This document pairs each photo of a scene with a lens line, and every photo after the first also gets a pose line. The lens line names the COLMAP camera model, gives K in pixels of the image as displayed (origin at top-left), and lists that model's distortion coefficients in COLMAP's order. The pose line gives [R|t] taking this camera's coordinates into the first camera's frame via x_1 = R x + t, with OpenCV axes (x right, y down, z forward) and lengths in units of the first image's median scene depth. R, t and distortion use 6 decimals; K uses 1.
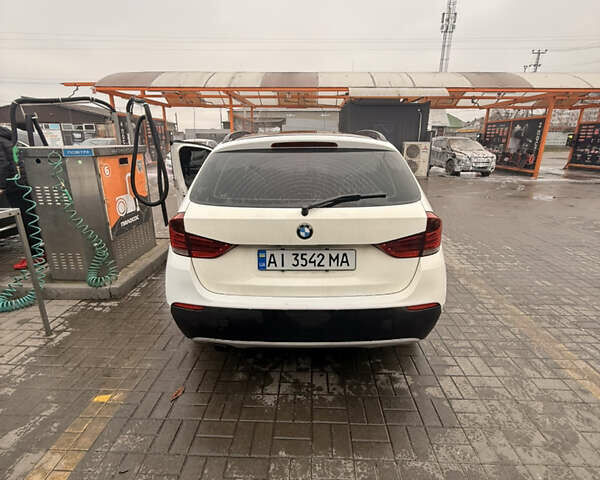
lens RADIAL K [[317.7, 0, 303.0], [0, 317.7, 241.6], [0, 0, 1]] dist [0.002094, -0.001363]
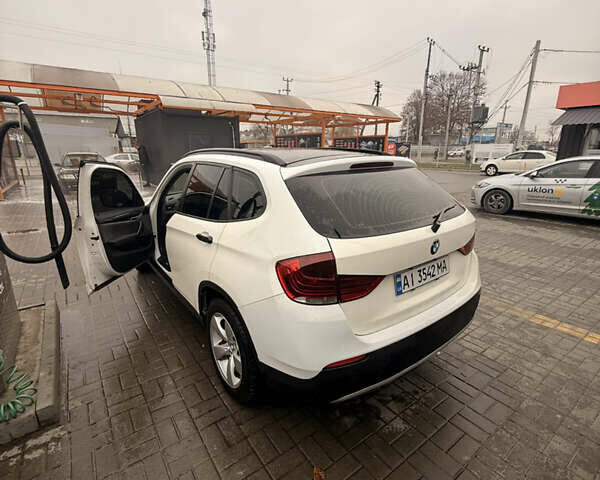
lens RADIAL K [[316.8, 0, 300.0], [0, 316.8, 240.0], [0, 0, 1]] dist [-0.001423, -0.000680]
pose [[0.789245, -0.170386, 0.589967, -0.159612], [0.188602, 0.981559, 0.031173, -0.028381], [-0.584398, 0.086666, 0.806826, 0.066961]]
